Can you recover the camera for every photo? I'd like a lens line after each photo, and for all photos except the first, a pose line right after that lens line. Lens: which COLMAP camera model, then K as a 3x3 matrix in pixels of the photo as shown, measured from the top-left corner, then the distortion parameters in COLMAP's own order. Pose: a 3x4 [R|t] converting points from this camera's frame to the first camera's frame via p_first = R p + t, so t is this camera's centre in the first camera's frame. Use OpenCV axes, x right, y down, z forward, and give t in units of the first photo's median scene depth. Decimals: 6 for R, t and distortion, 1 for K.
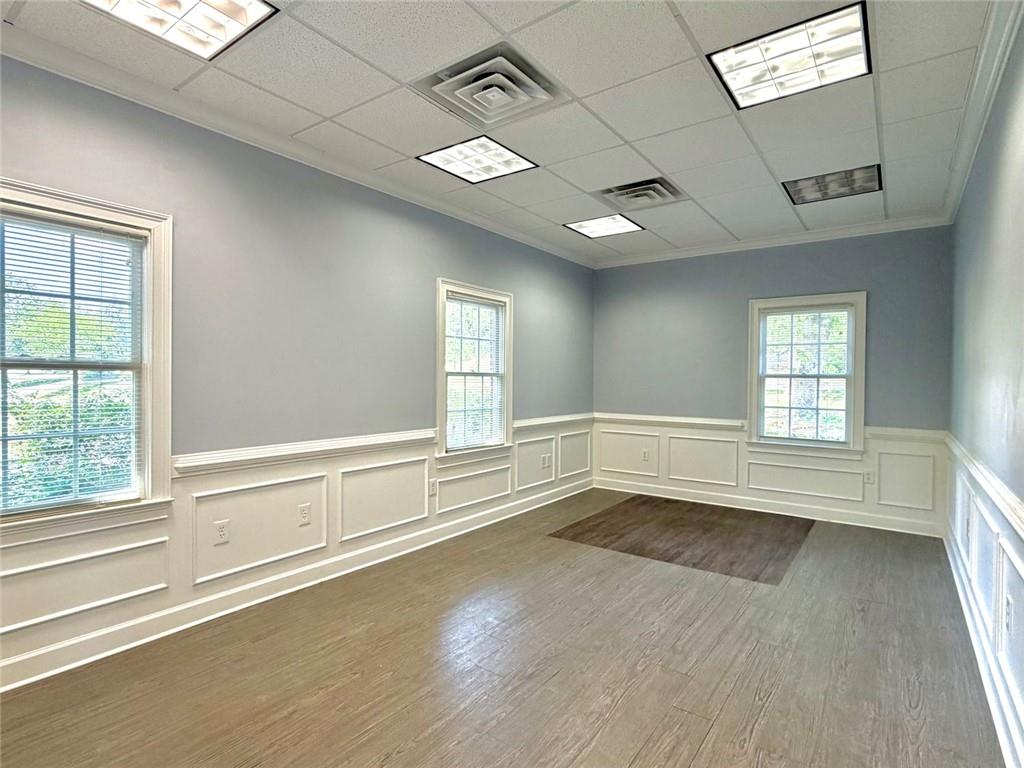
lens RADIAL K [[527.1, 0, 510.9], [0, 527.1, 383.8], [0, 0, 1]] dist [-0.003705, 0.001446]
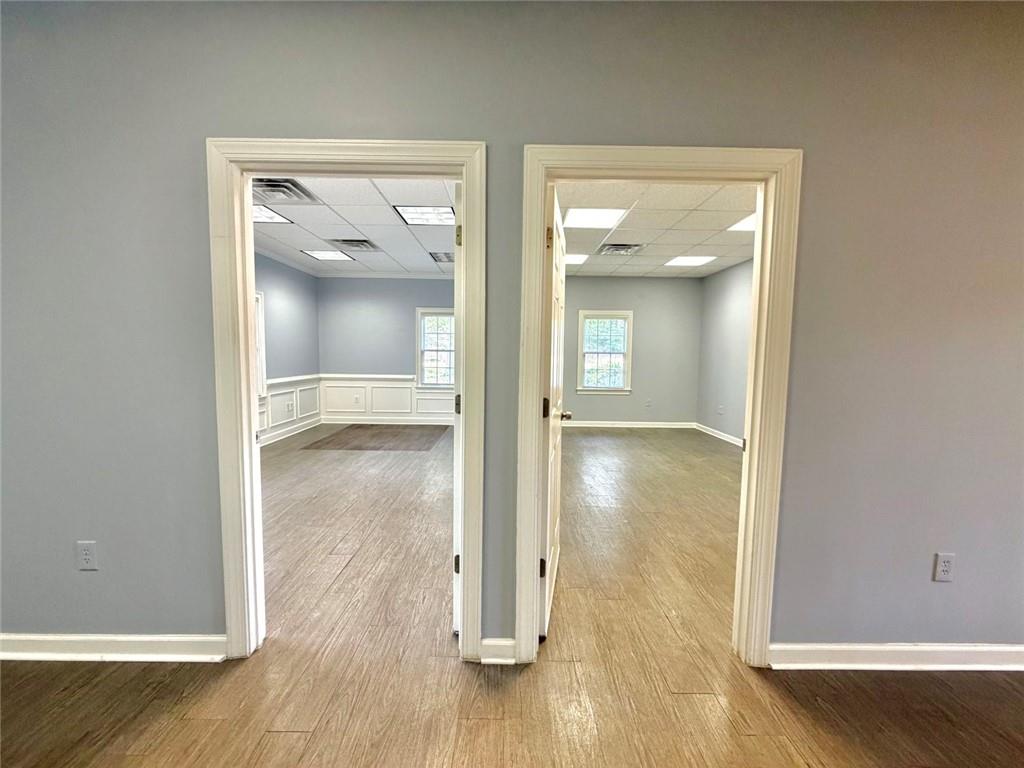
lens RADIAL K [[407.7, 0, 510.0], [0, 407.7, 385.4], [0, 0, 1]] dist [0.002846, -0.001201]
pose [[0.801488, -0.044422, 0.596359, -0.142496], [0.001025, 0.997338, 0.072912, 0.003786], [-0.598010, -0.057827, 0.799400, -0.351514]]
